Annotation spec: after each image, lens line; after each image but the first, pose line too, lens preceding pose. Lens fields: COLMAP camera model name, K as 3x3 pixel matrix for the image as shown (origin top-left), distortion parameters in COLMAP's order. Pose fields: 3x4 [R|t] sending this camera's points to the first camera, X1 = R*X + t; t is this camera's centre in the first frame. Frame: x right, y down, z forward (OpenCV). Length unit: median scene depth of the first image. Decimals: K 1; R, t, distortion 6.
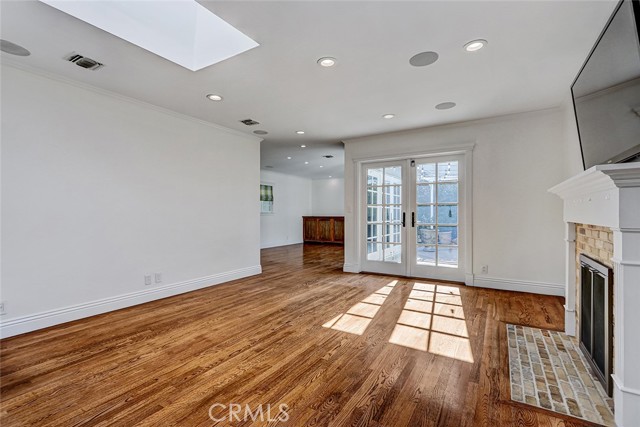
lens RADIAL K [[292.2, 0, 315.2], [0, 292.2, 212.0], [0, 0, 1]] dist [0.000744, -0.000508]
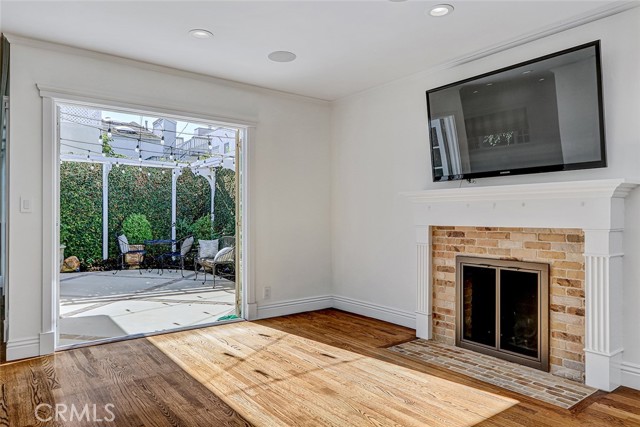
lens RADIAL K [[434.8, 0, 316.1], [0, 434.8, 213.3], [0, 0, 1]] dist [0.029354, -0.000032]
pose [[0.356786, 0.009063, 0.934142, -0.637221], [-0.007207, 0.999950, -0.006949, 0.005524], [-0.934158, -0.004253, 0.356834, 0.798821]]
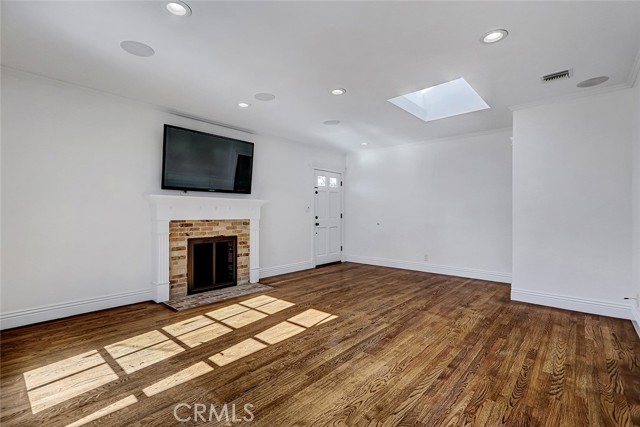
lens RADIAL K [[292.2, 0, 315.2], [0, 292.2, 212.0], [0, 0, 1]] dist [0.000744, -0.000508]
pose [[-0.984570, 0.001197, 0.174985, -0.078878], [-0.001597, 0.999874, -0.015823, 0.015521], [-0.174982, -0.015858, -0.984444, 2.192210]]
